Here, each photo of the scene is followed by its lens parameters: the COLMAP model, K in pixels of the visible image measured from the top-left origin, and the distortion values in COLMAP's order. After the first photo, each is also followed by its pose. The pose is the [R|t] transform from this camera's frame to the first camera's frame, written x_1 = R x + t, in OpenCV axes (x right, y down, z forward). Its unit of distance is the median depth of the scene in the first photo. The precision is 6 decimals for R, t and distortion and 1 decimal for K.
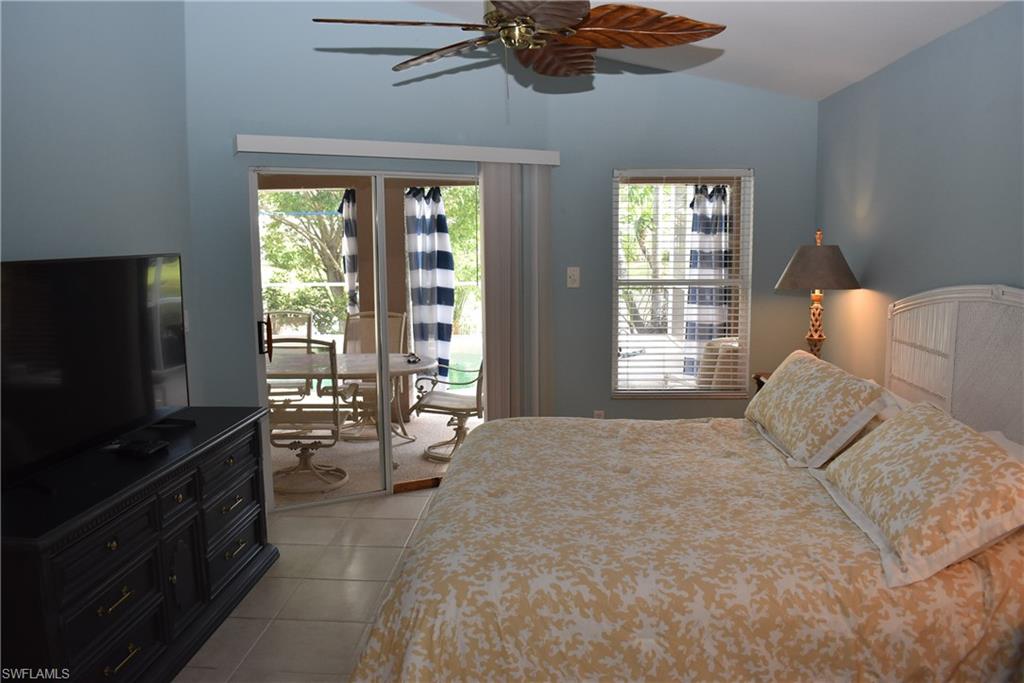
lens RADIAL K [[799.4, 0, 512.0], [0, 799.4, 341.5], [0, 0, 1]] dist [-0.091080, 0.000857]
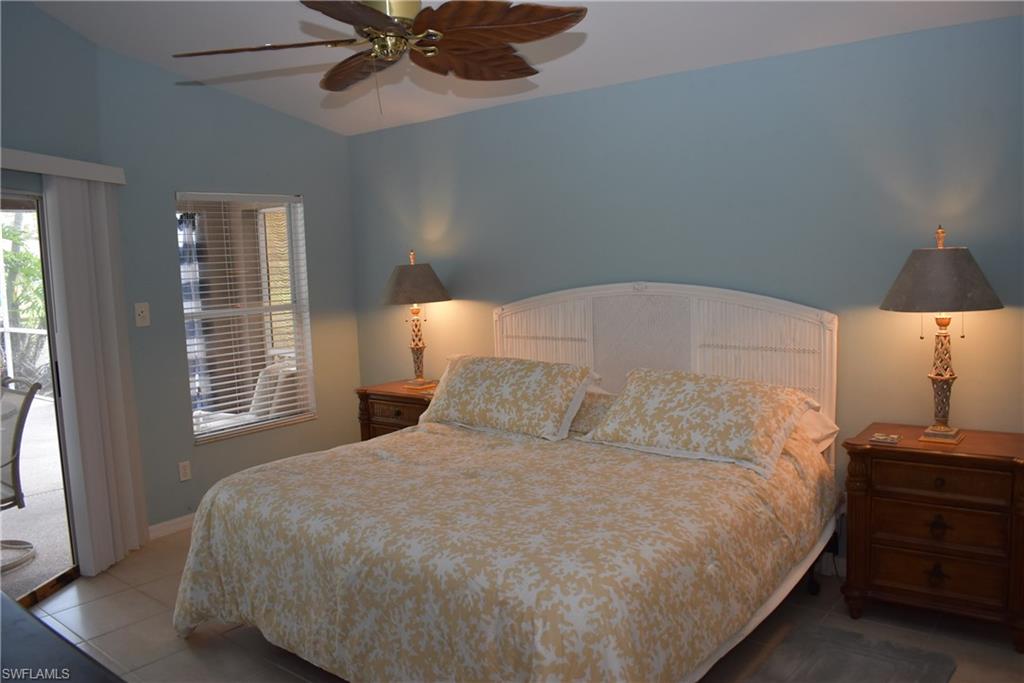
lens RADIAL K [[799.4, 0, 512.0], [0, 799.4, 341.5], [0, 0, 1]] dist [-0.091080, 0.000857]
pose [[0.576765, -0.100553, 0.810698, -0.667458], [0.137385, 0.990200, 0.025076, -0.032027], [-0.805275, 0.096915, 0.584927, 0.331125]]
